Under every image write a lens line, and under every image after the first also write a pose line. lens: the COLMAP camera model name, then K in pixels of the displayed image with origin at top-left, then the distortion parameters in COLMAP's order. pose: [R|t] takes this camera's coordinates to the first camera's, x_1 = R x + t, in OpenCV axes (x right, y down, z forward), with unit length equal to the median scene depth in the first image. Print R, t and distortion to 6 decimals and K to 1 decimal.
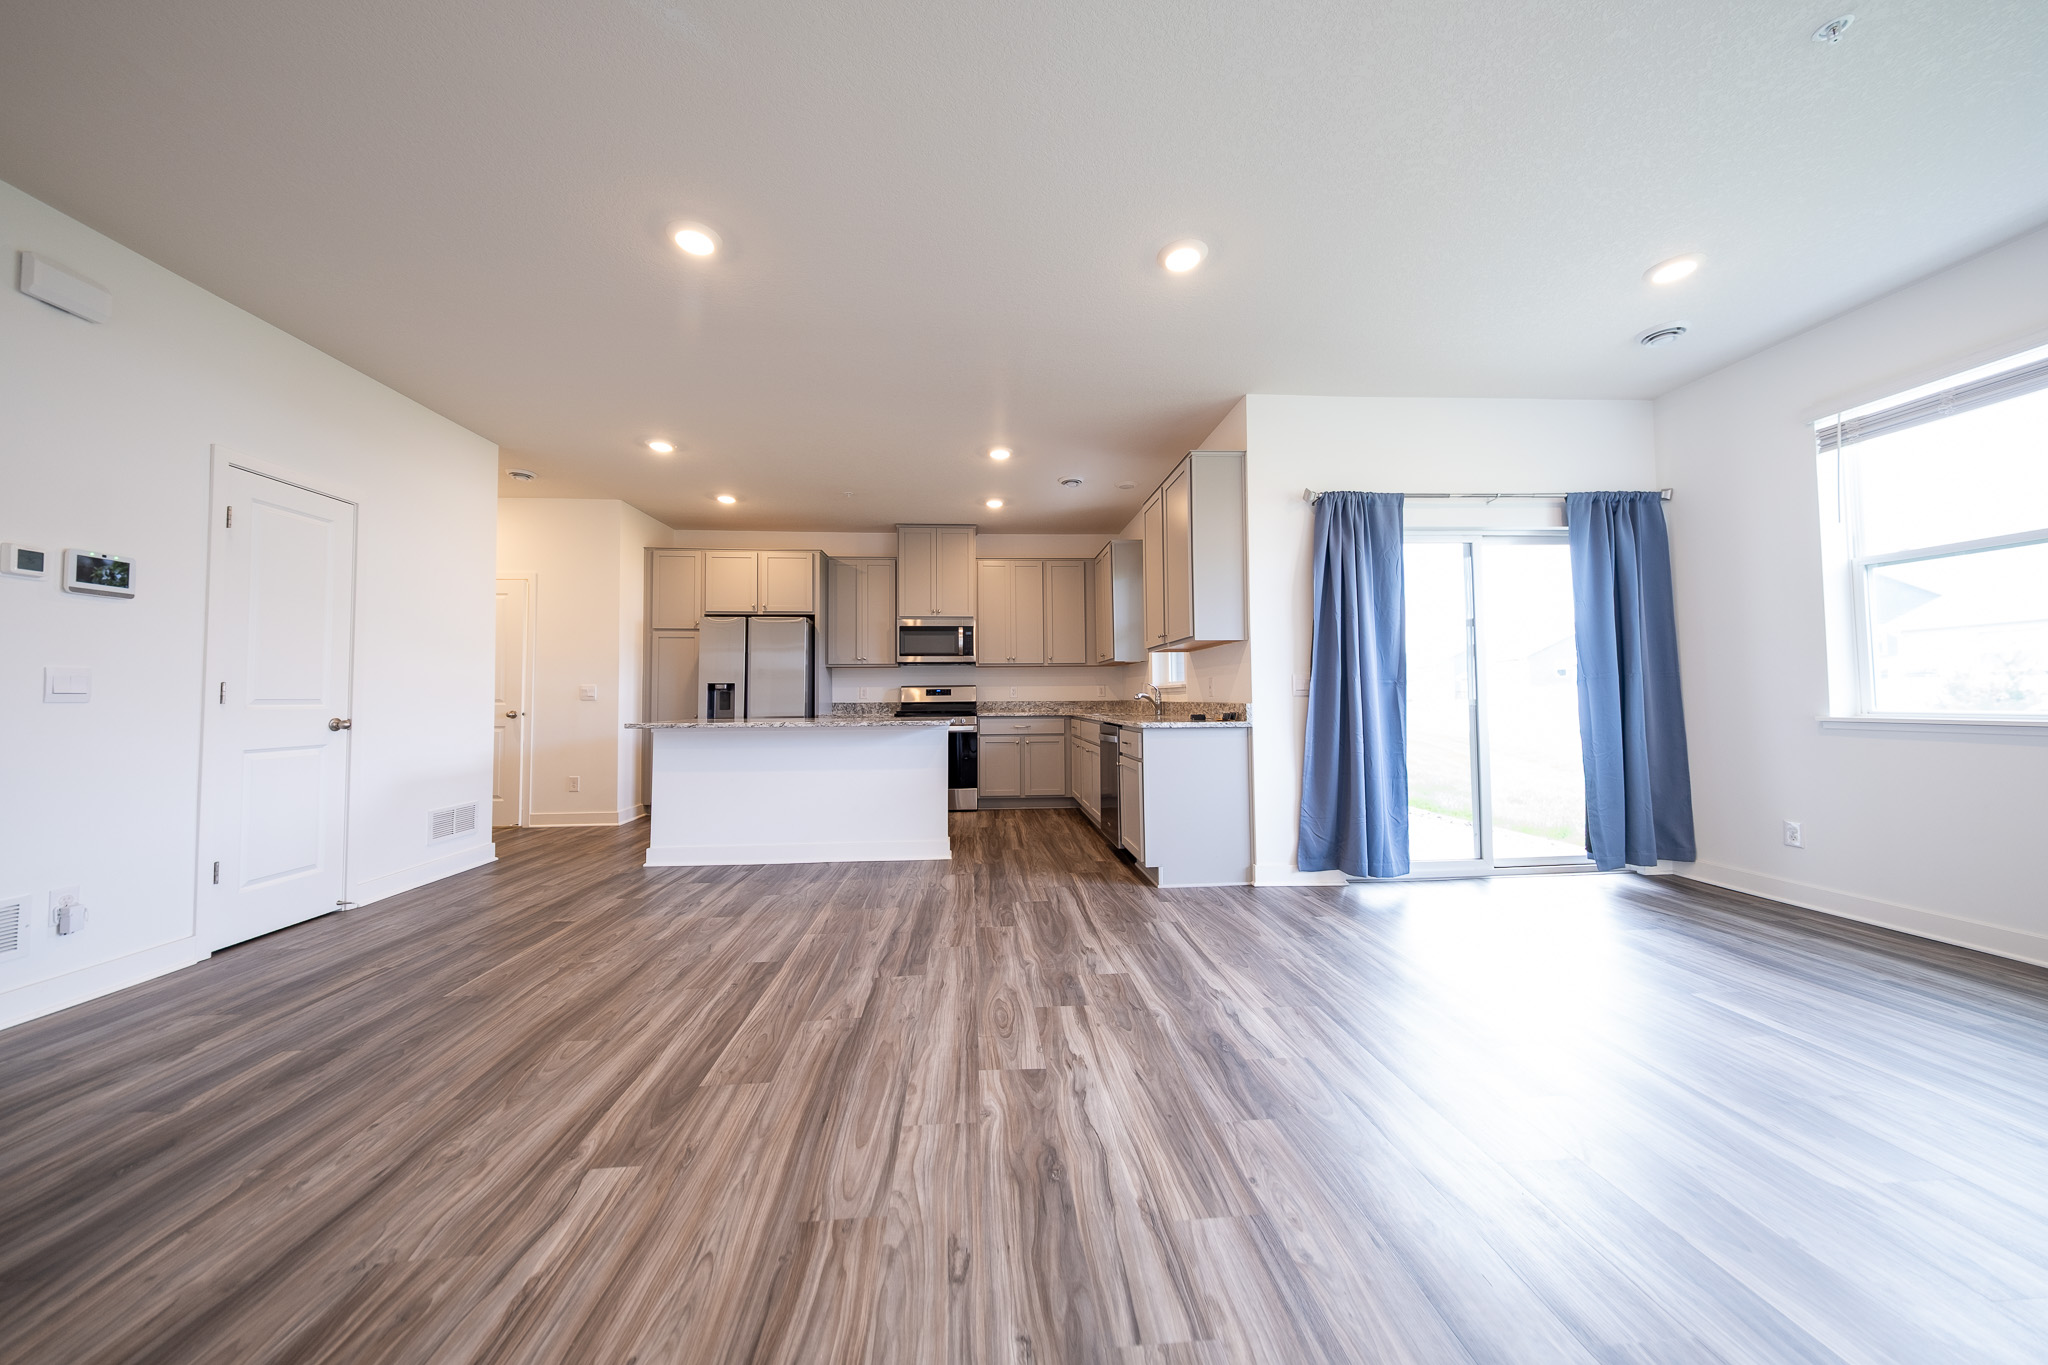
lens RADIAL K [[682.0, 0, 1038.1], [0, 682.0, 663.5], [0, 0, 1]] dist [0.000626, -0.000053]
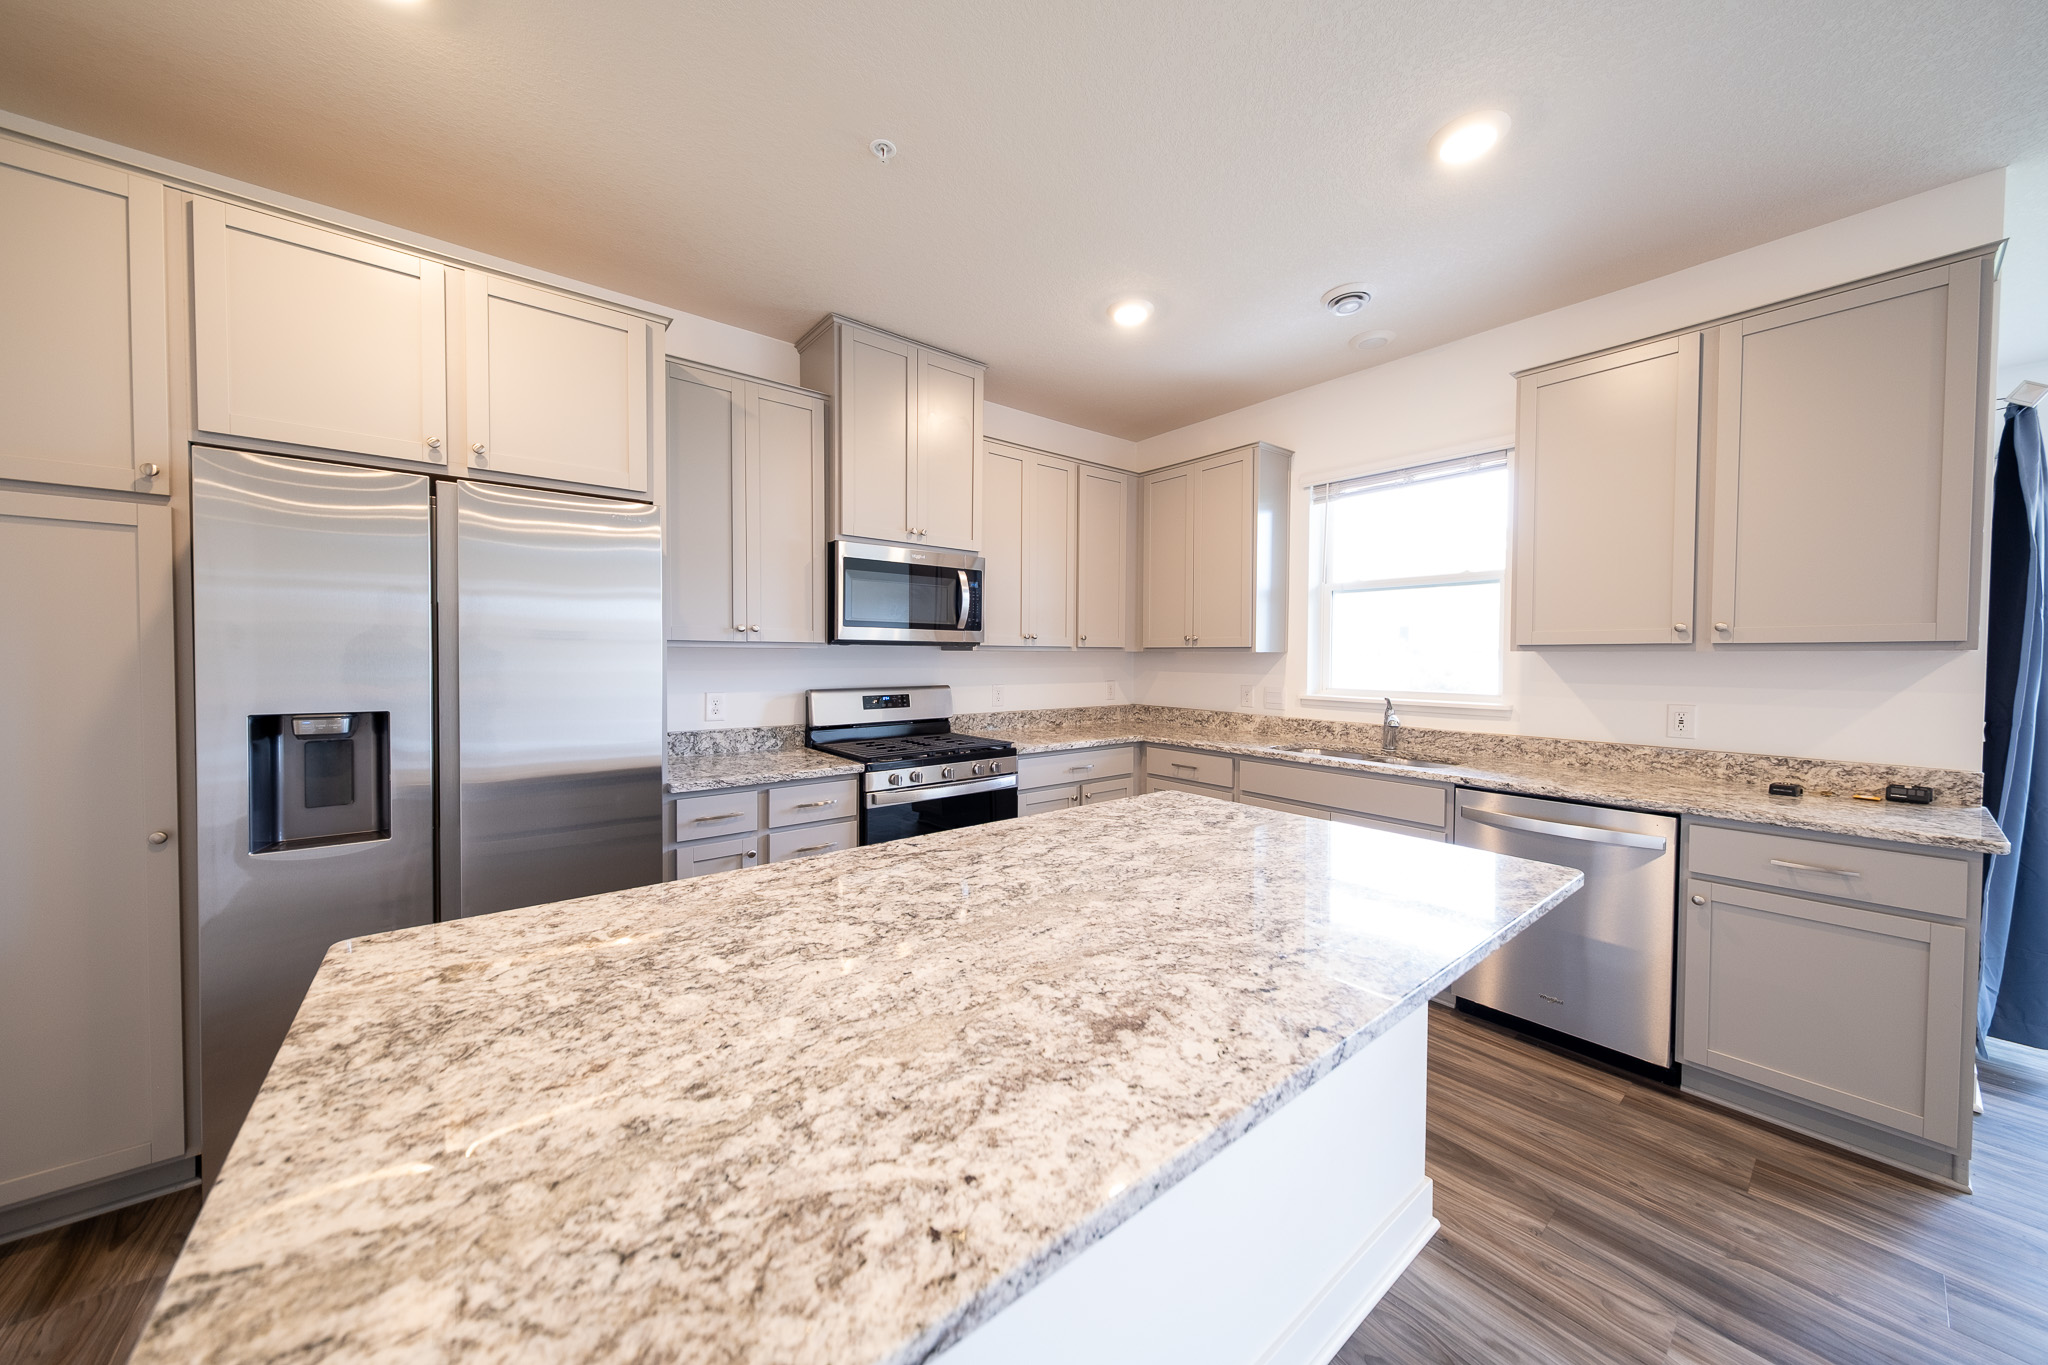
lens RADIAL K [[682.0, 0, 1038.1], [0, 682.0, 663.5], [0, 0, 1]] dist [0.000626, -0.000053]
pose [[0.831742, 0.007344, 0.555114, -0.511135], [-0.039864, 0.998121, 0.046524, -0.018202], [-0.553729, -0.060825, 0.830472, 0.843005]]
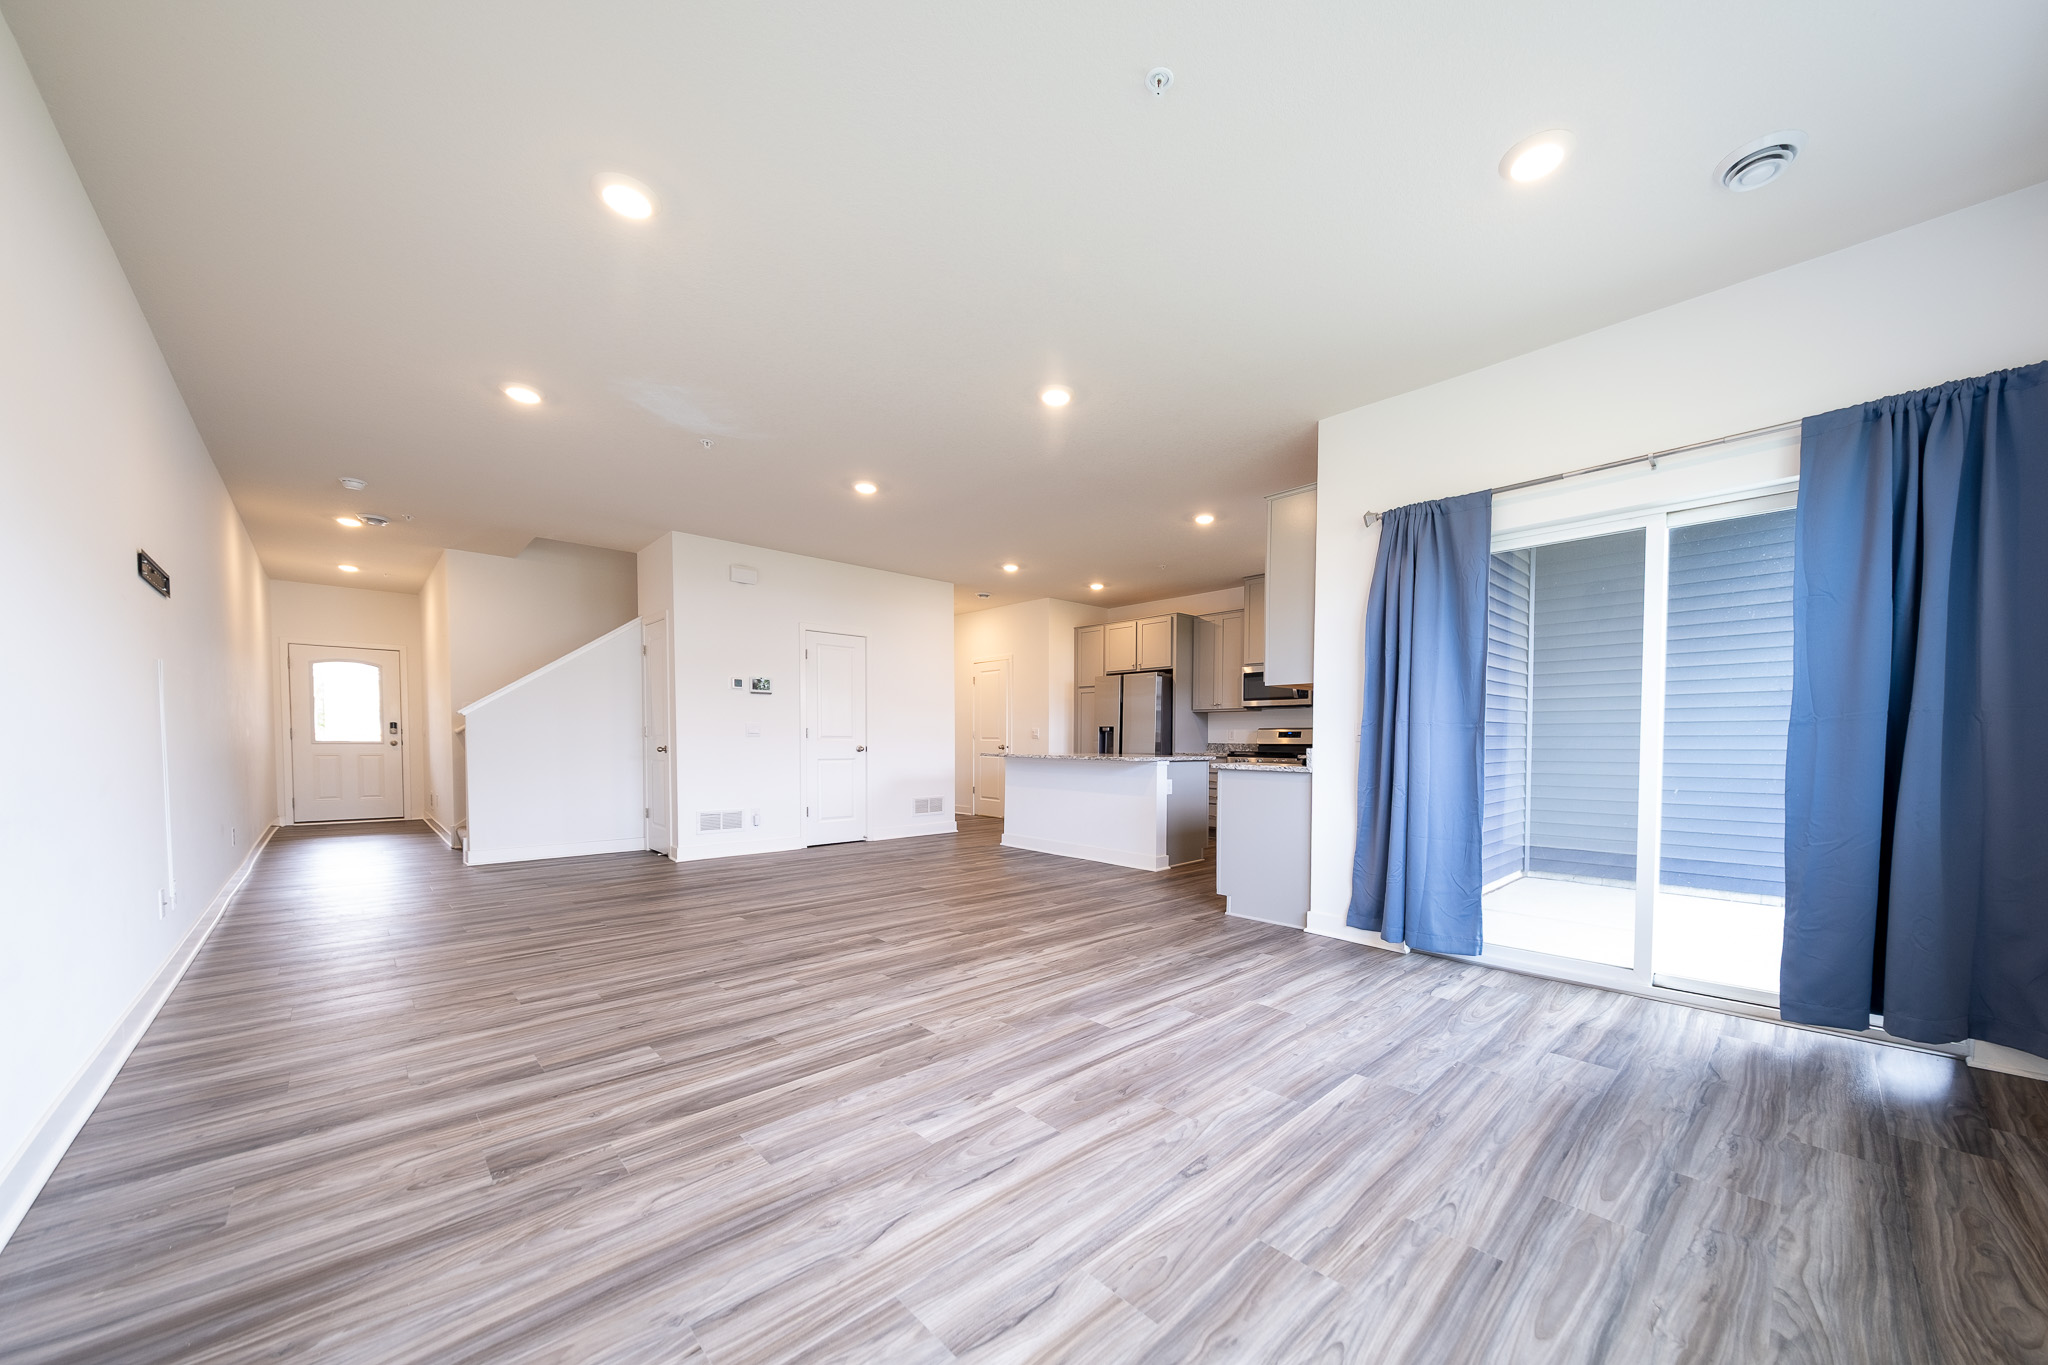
lens RADIAL K [[743.7, 0, 1095.0], [0, 743.7, 677.4], [0, 0, 1]] dist [0.001298, 0.000027]
pose [[0.653152, -0.054372, -0.755272, 0.816055], [0.026358, 0.998447, -0.049084, 0.005465], [0.756768, 0.012152, 0.653570, 0.057951]]
